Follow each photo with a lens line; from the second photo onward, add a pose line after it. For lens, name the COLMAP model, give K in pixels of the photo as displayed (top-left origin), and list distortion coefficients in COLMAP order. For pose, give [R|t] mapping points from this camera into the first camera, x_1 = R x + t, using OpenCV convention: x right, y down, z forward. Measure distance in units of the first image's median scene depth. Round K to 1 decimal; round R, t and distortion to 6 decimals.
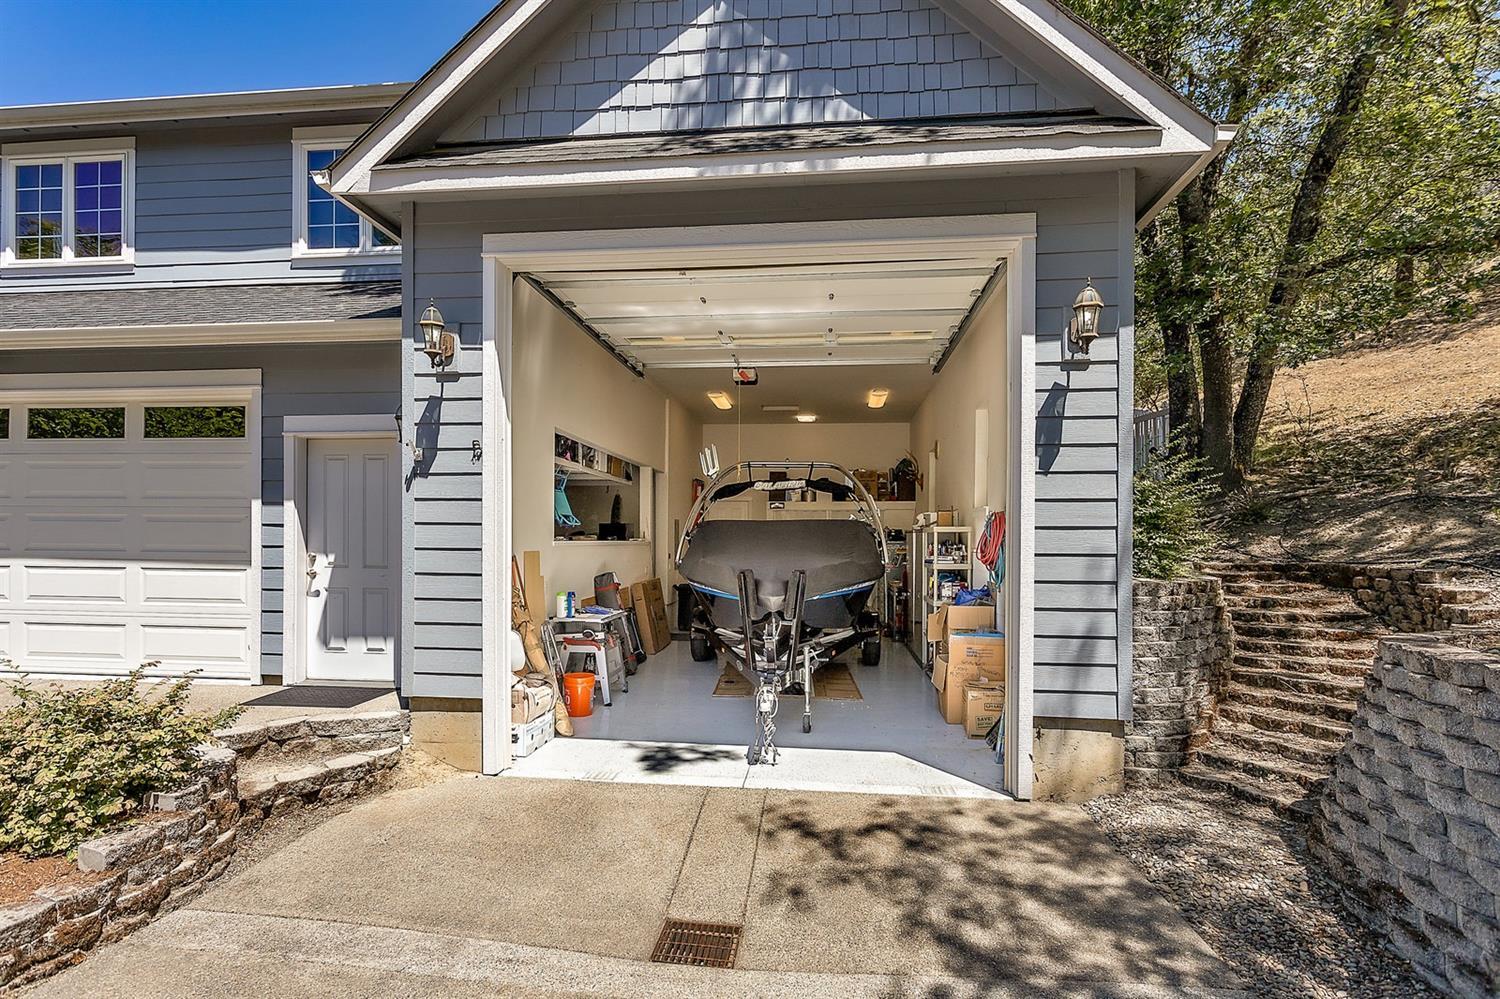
lens RADIAL K [[742.3, 0, 747.7], [0, 742.3, 514.9], [0, 0, 1]] dist [-0.002048, -0.000865]
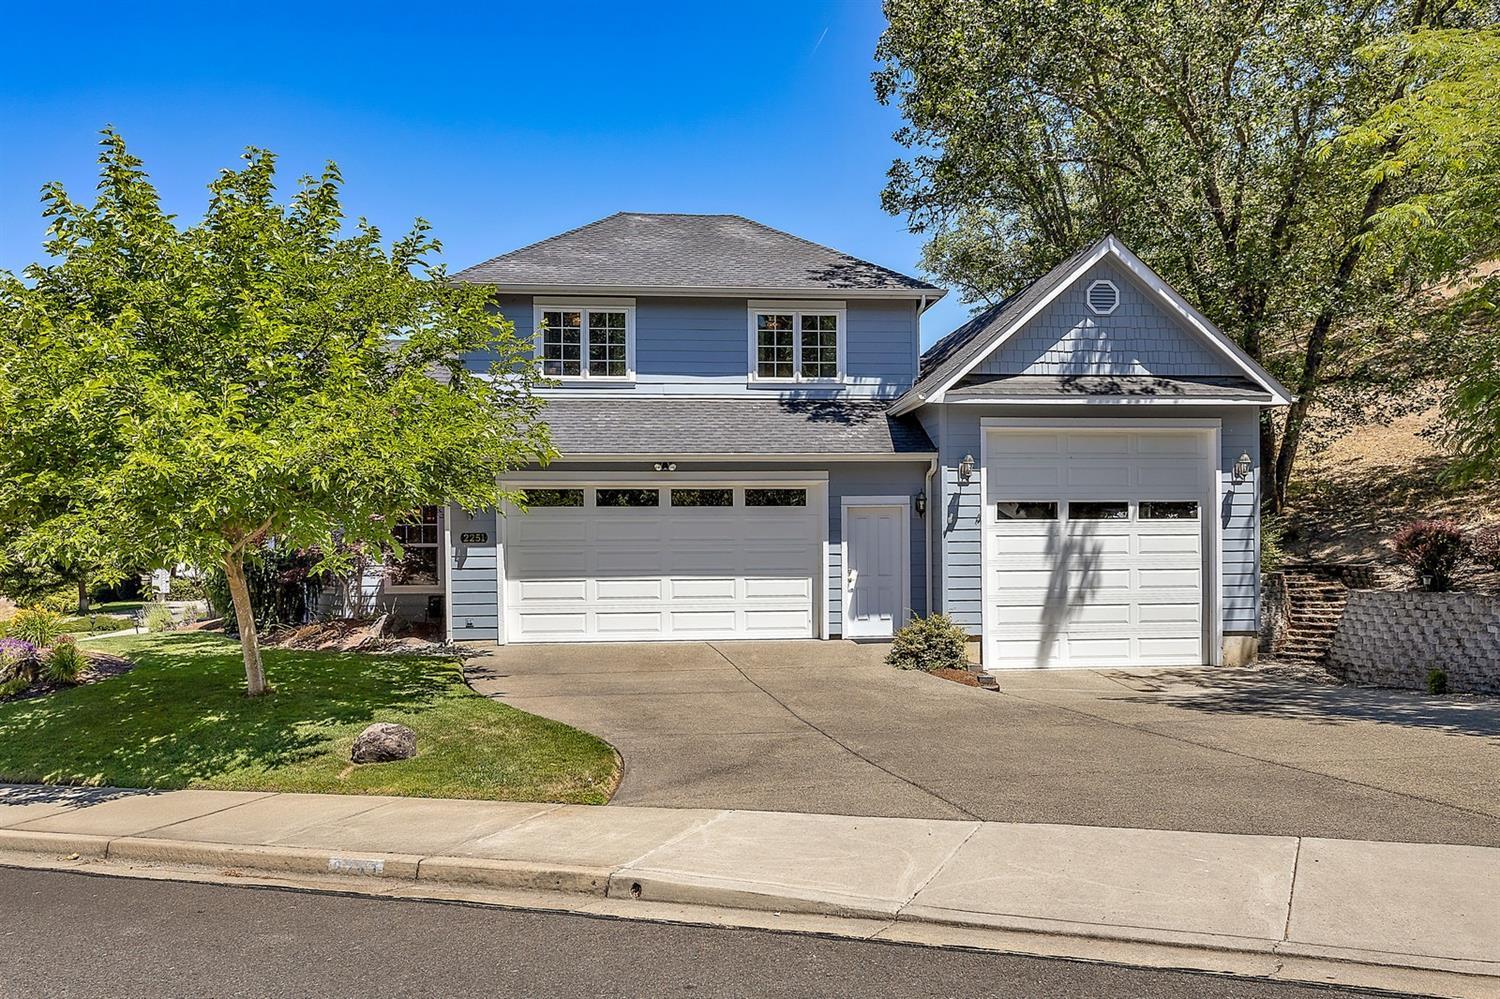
lens RADIAL K [[1147.4, 0, 750.0], [0, 1147.4, 499.5], [0, 0, 1]] dist [0.002699, -0.000920]
pose [[0.980279, -0.008262, 0.197444, -1.456999], [0.009424, 0.999943, -0.004944, -0.115513], [-0.197392, 0.006707, 0.980302, -1.846613]]
